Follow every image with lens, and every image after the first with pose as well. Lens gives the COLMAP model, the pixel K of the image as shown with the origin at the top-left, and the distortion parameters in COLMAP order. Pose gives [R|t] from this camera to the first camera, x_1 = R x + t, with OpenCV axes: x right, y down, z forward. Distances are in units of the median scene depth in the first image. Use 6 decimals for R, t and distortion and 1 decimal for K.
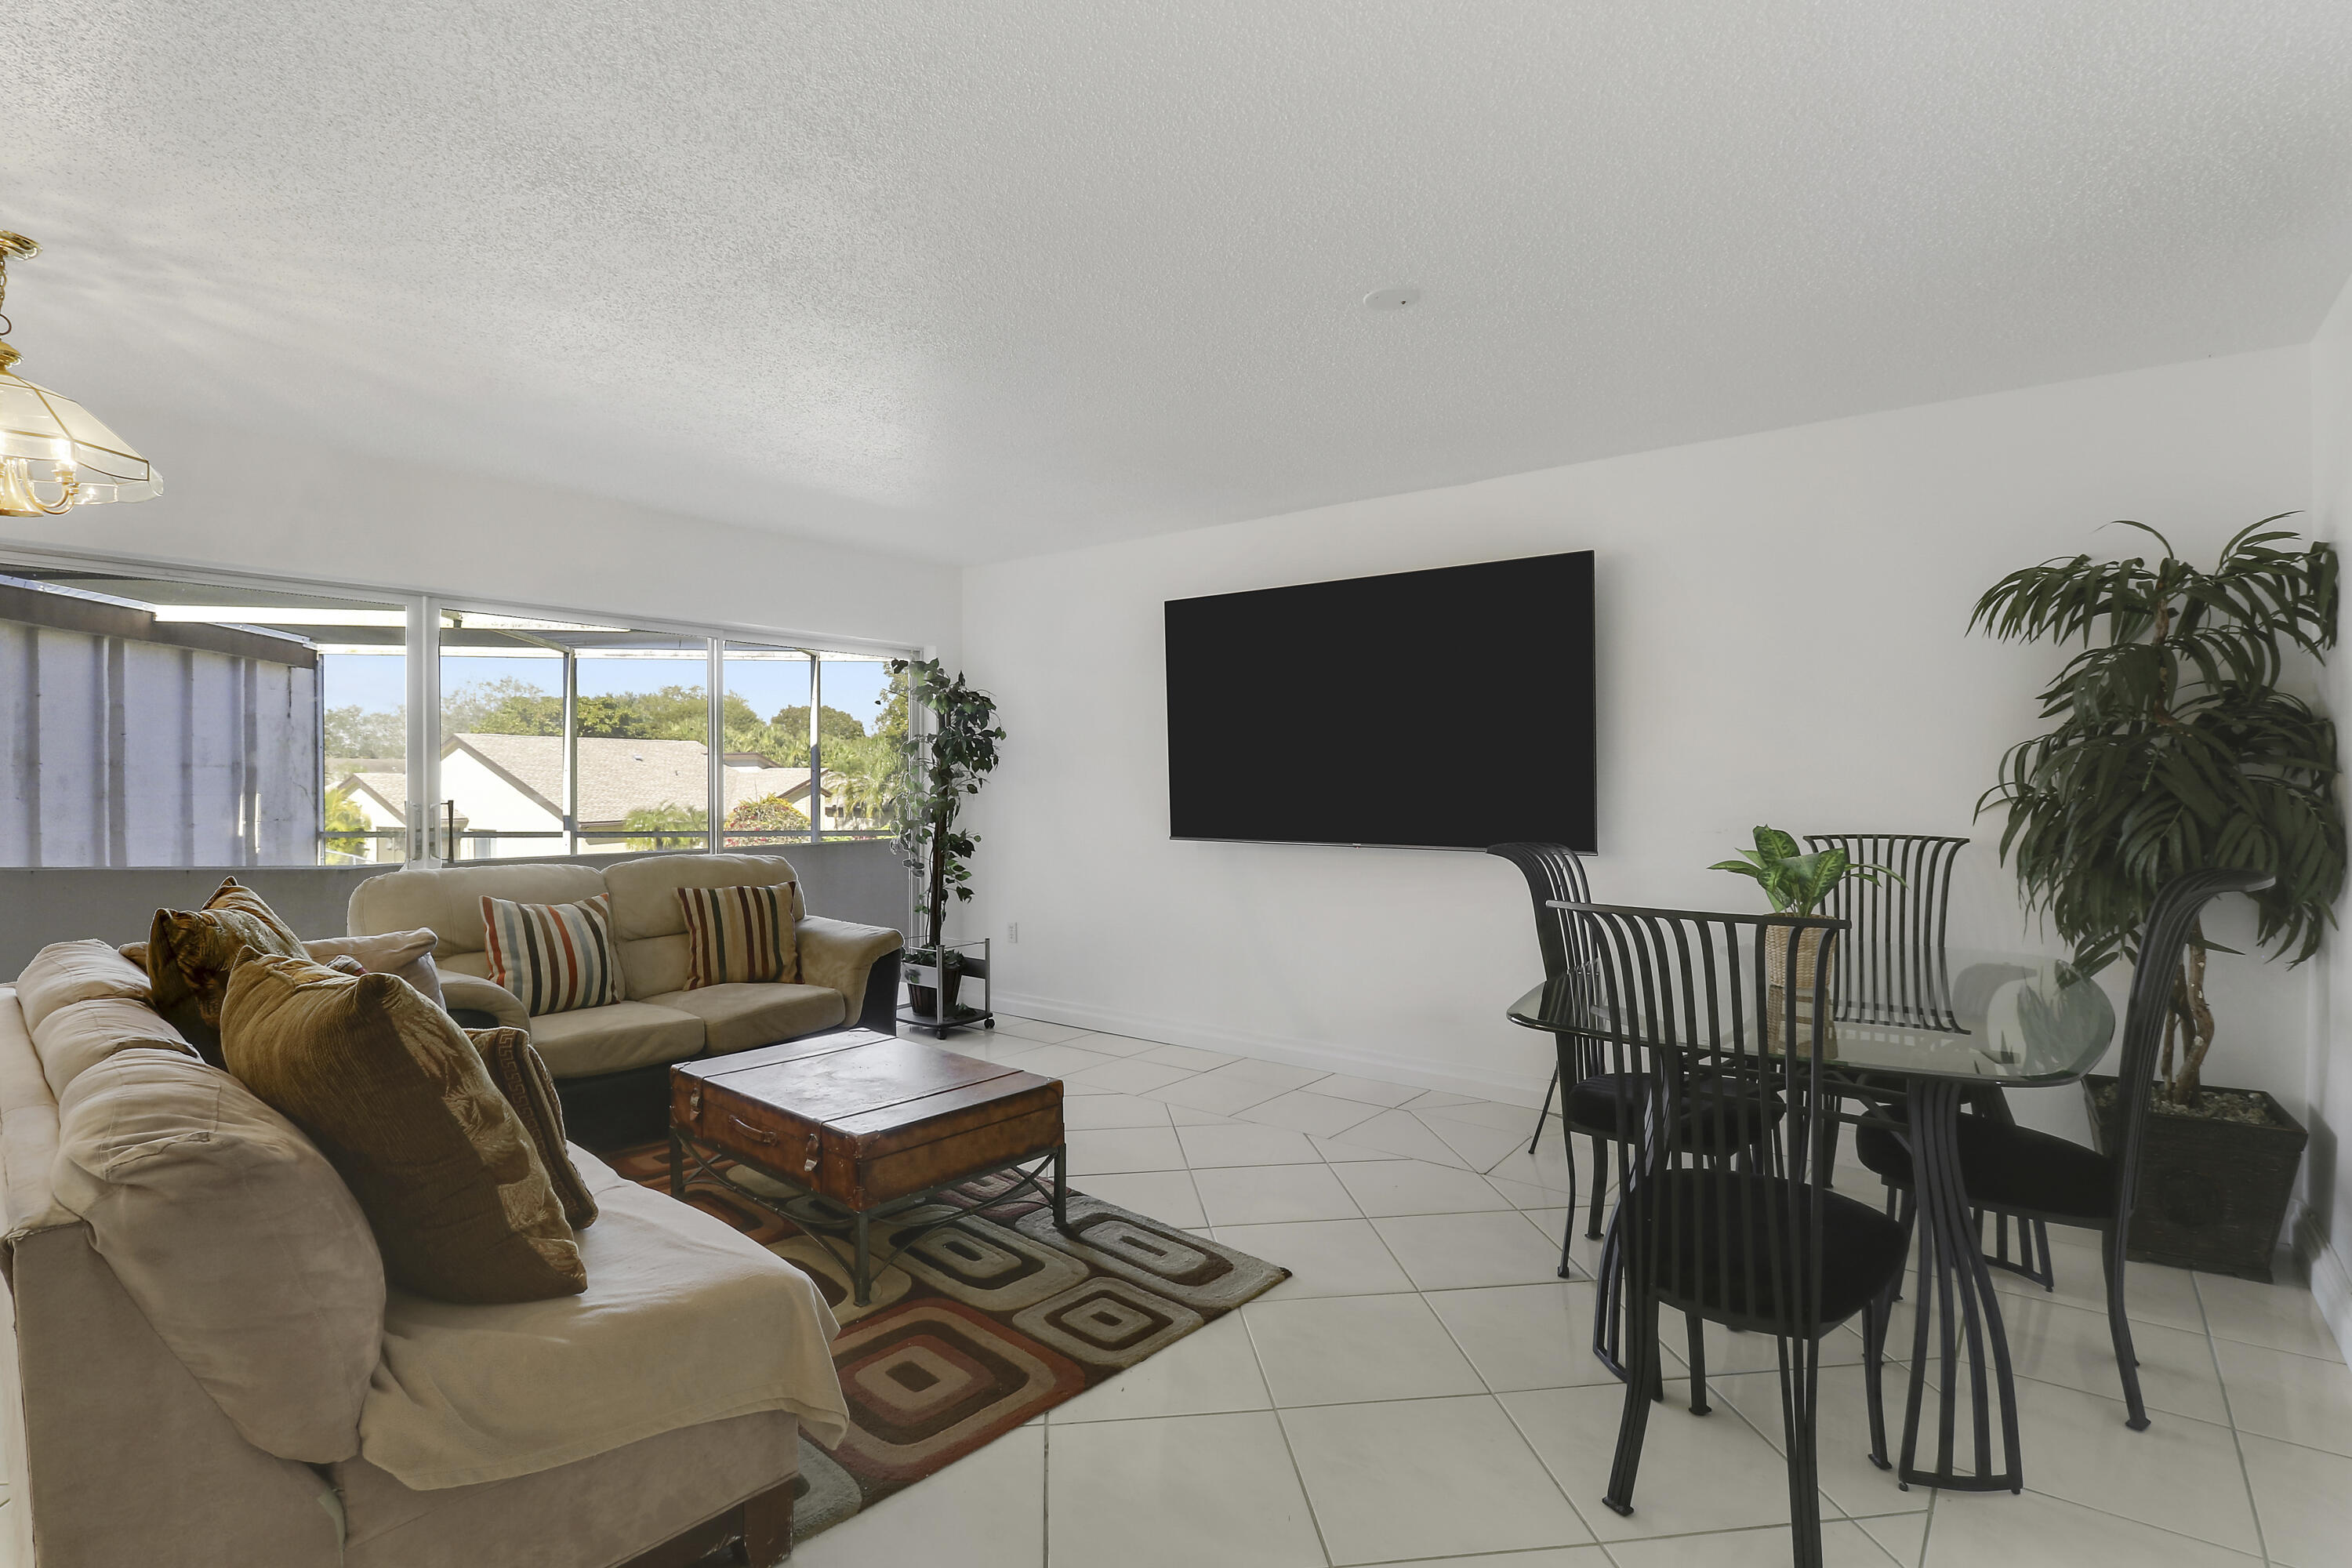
lens RADIAL K [[1119.2, 0, 1172.3], [0, 1119.2, 780.3], [0, 0, 1]] dist [0.001265, -0.014751]
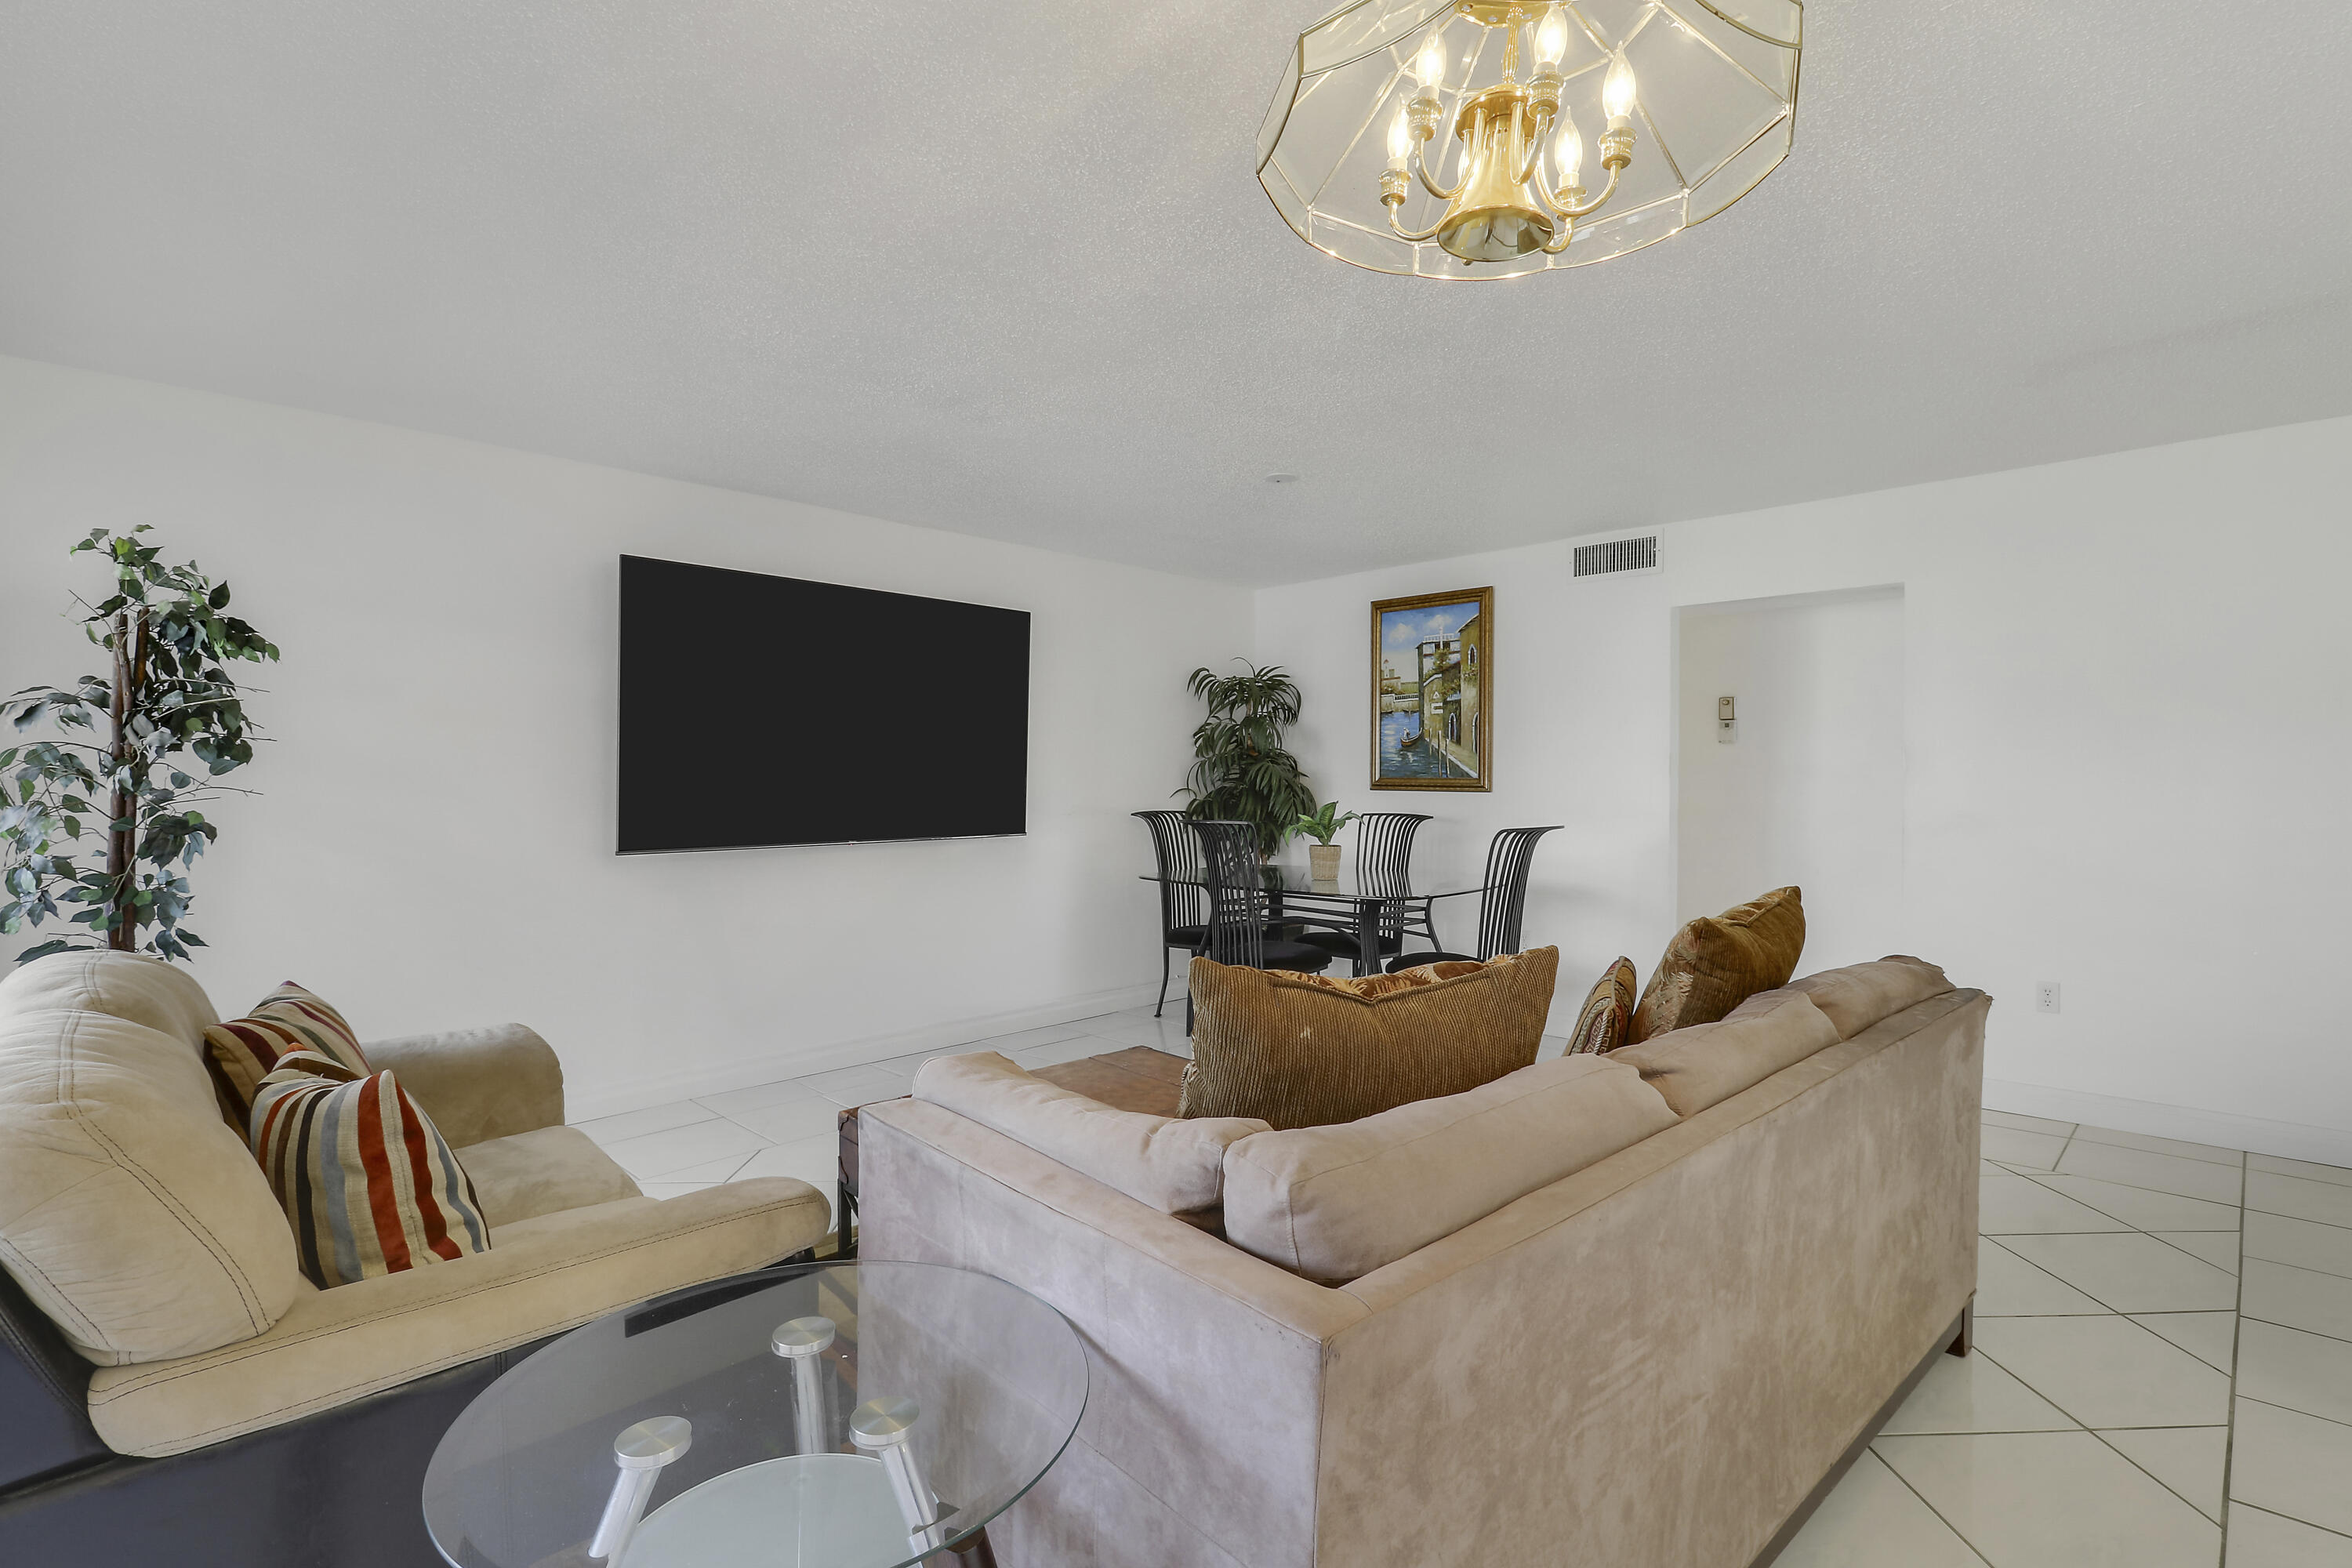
lens RADIAL K [[1131.6, 0, 1166.0], [0, 1131.6, 787.8], [0, 0, 1]] dist [-0.000814, -0.014324]
pose [[0.144600, -0.000755, 0.989490, -1.253806], [-0.005071, 0.999986, 0.001504, 0.002607], [-0.989477, -0.005235, 0.144594, 0.863524]]
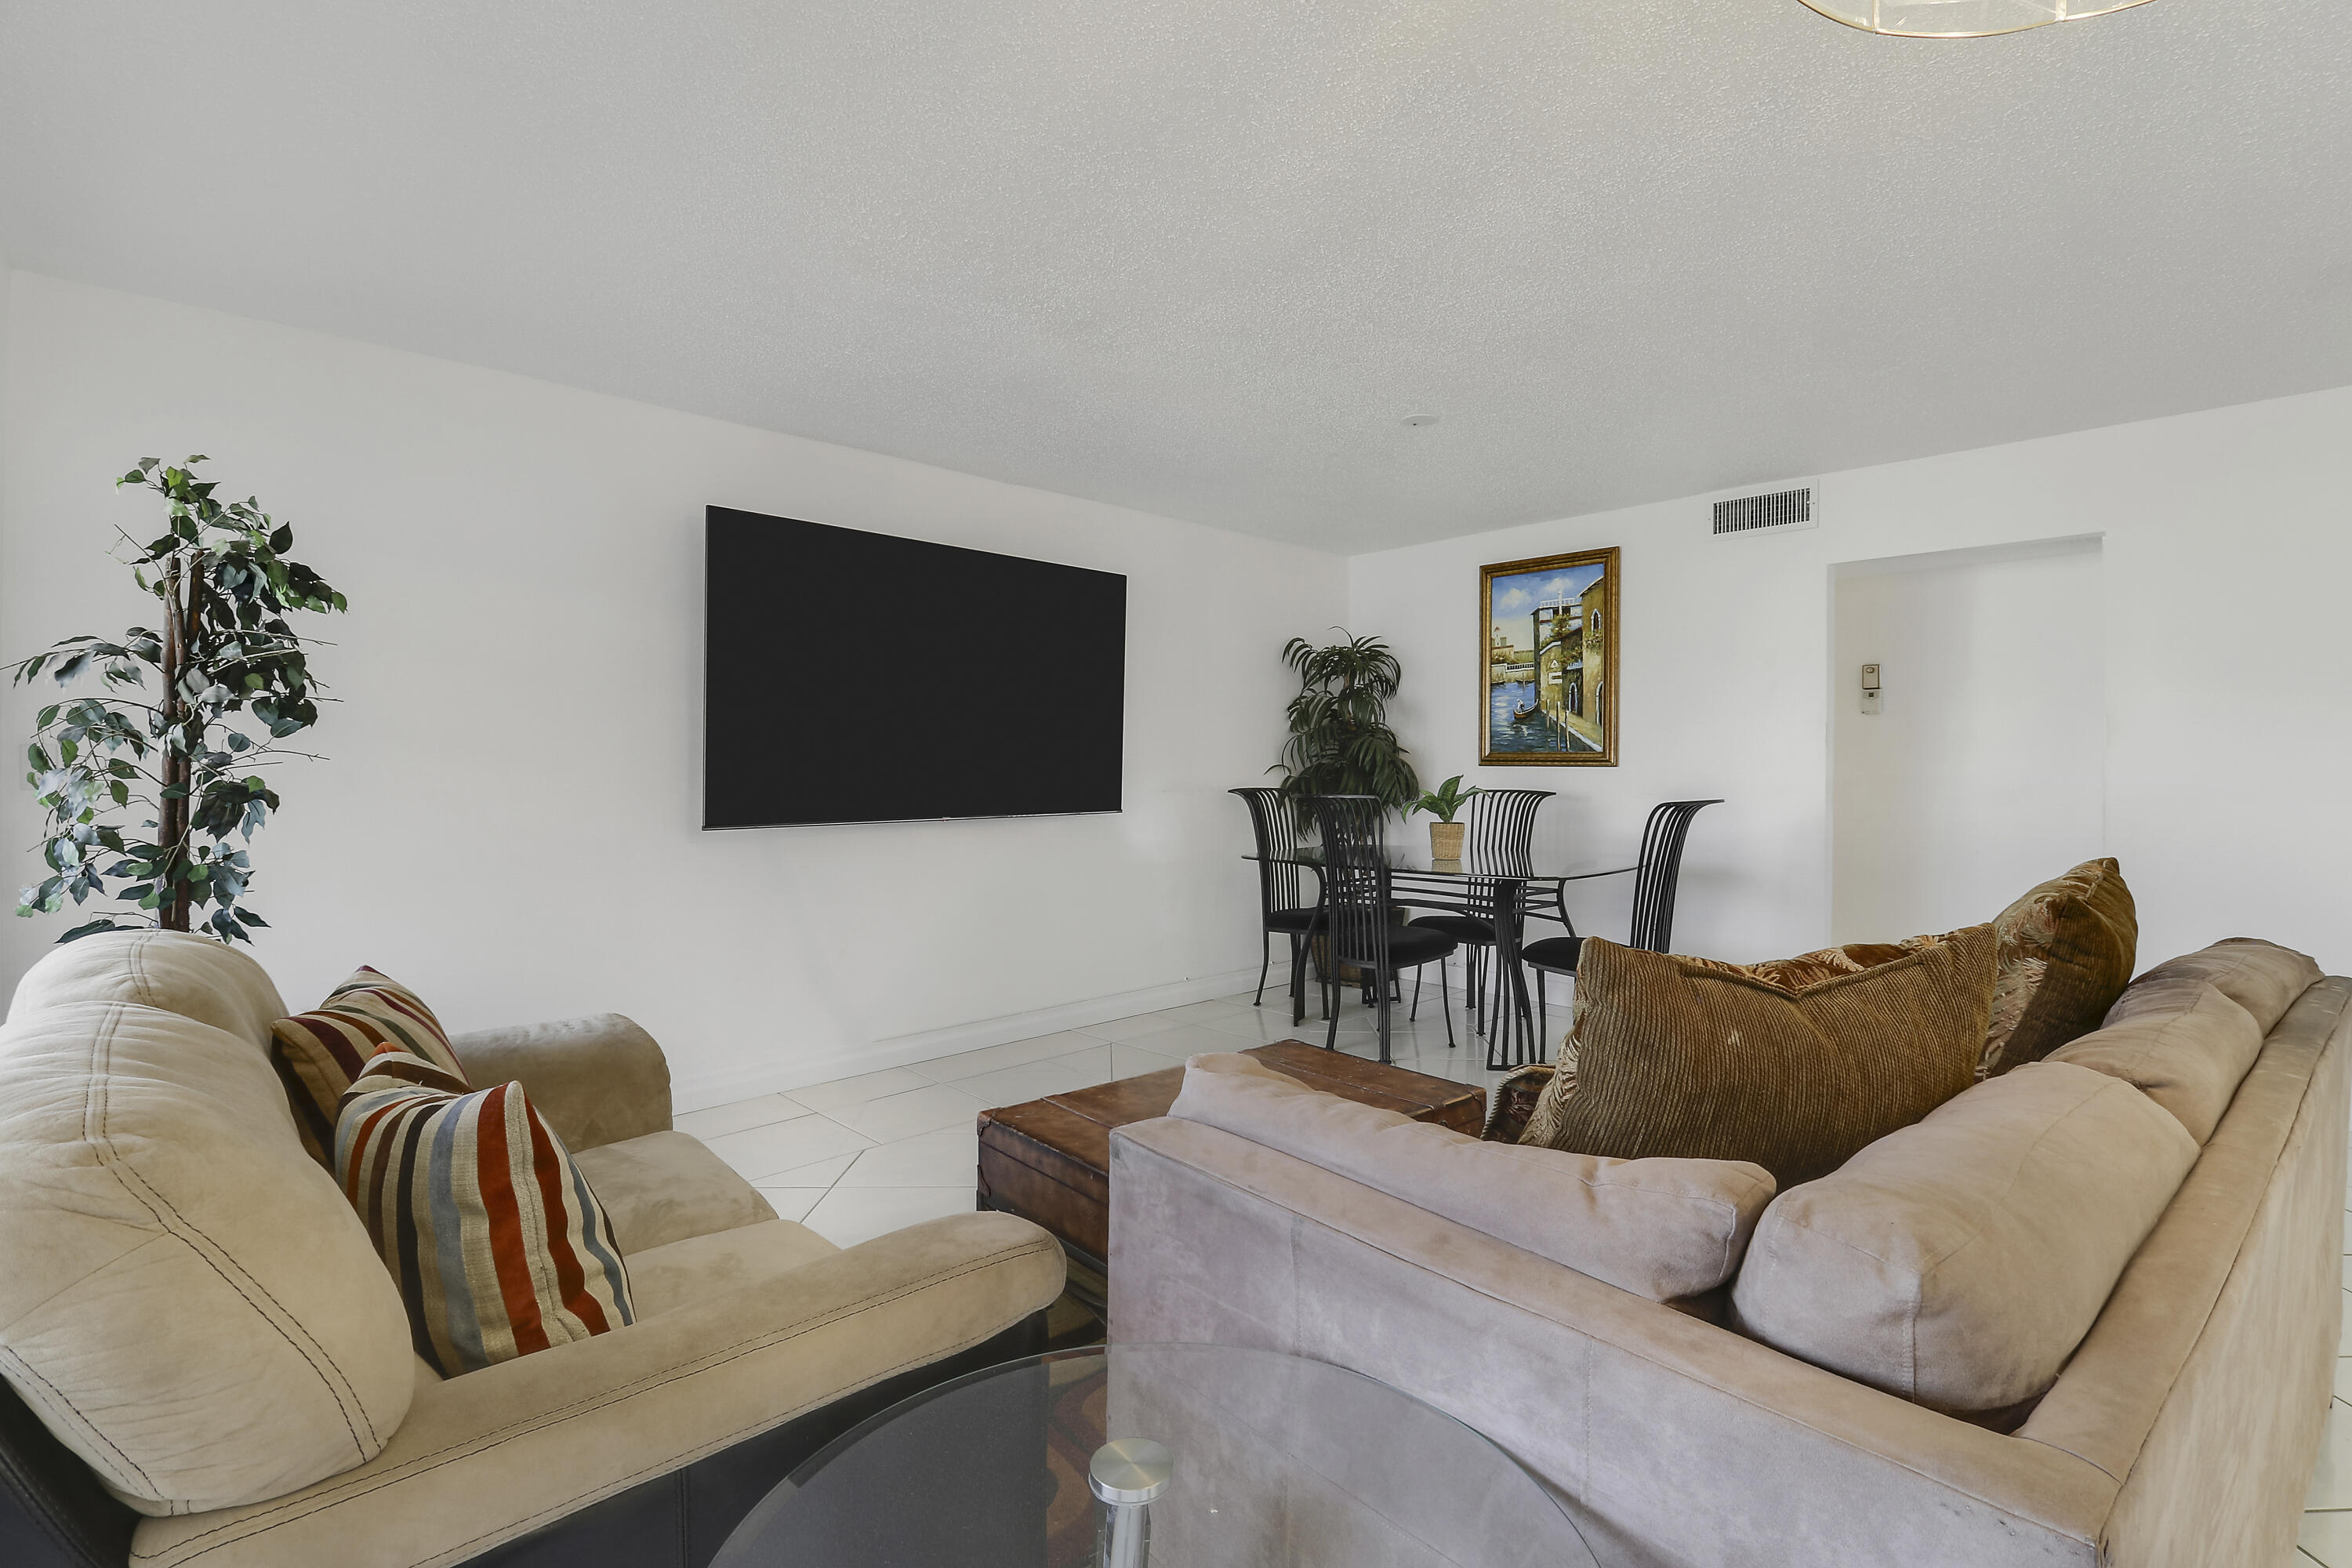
lens RADIAL K [[1119.2, 0, 1172.3], [0, 1119.2, 780.3], [0, 0, 1]] dist [0.001265, -0.014751]
pose [[0.163231, -0.004394, 0.986578, -1.149628], [-0.004651, 0.999976, 0.005223, 0.024108], [-0.986577, -0.005441, 0.163206, 0.993317]]
